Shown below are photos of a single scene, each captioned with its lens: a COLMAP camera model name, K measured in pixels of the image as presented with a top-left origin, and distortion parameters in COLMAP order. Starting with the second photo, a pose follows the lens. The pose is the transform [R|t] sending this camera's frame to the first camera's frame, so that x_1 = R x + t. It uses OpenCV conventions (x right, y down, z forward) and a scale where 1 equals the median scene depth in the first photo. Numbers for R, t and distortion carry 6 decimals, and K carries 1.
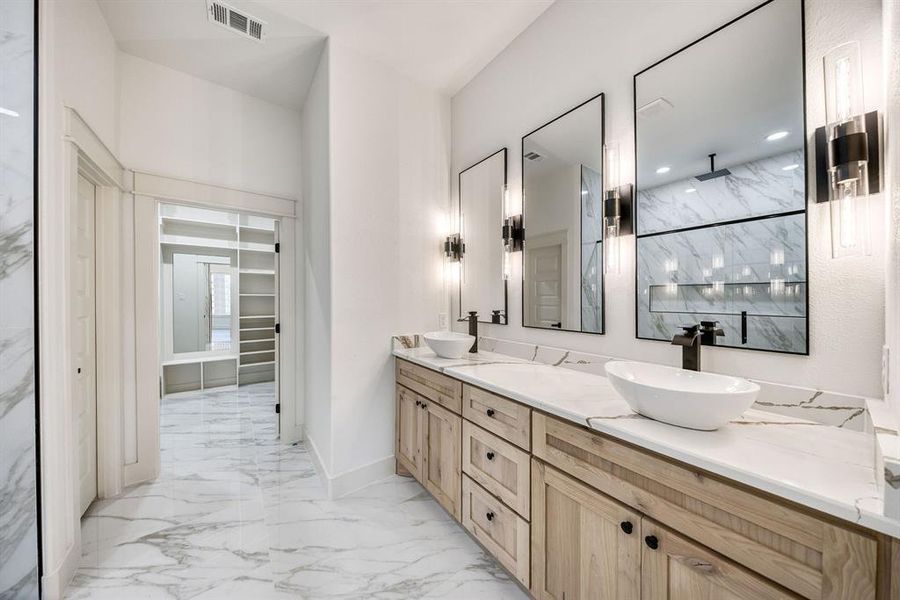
lens RADIAL K [[326.0, 0, 470.4], [0, 326.0, 294.2], [0, 0, 1]] dist [0.001018, -0.000153]
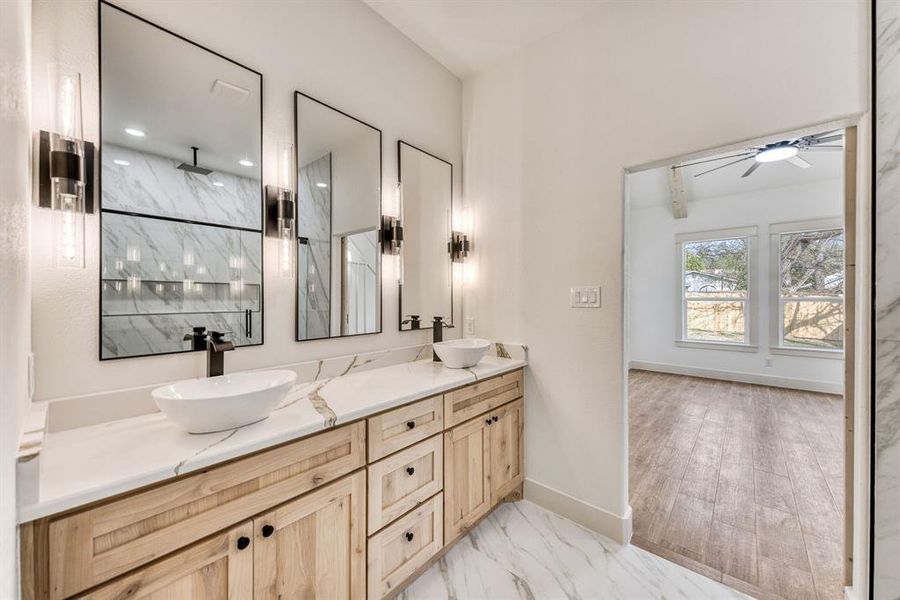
lens RADIAL K [[326.0, 0, 470.4], [0, 326.0, 294.2], [0, 0, 1]] dist [0.001018, -0.000153]
pose [[-0.243050, -0.005738, 0.969997, -0.799029], [-0.005661, 0.999974, 0.004497, -0.017462], [-0.969997, -0.004398, -0.243076, 0.954951]]
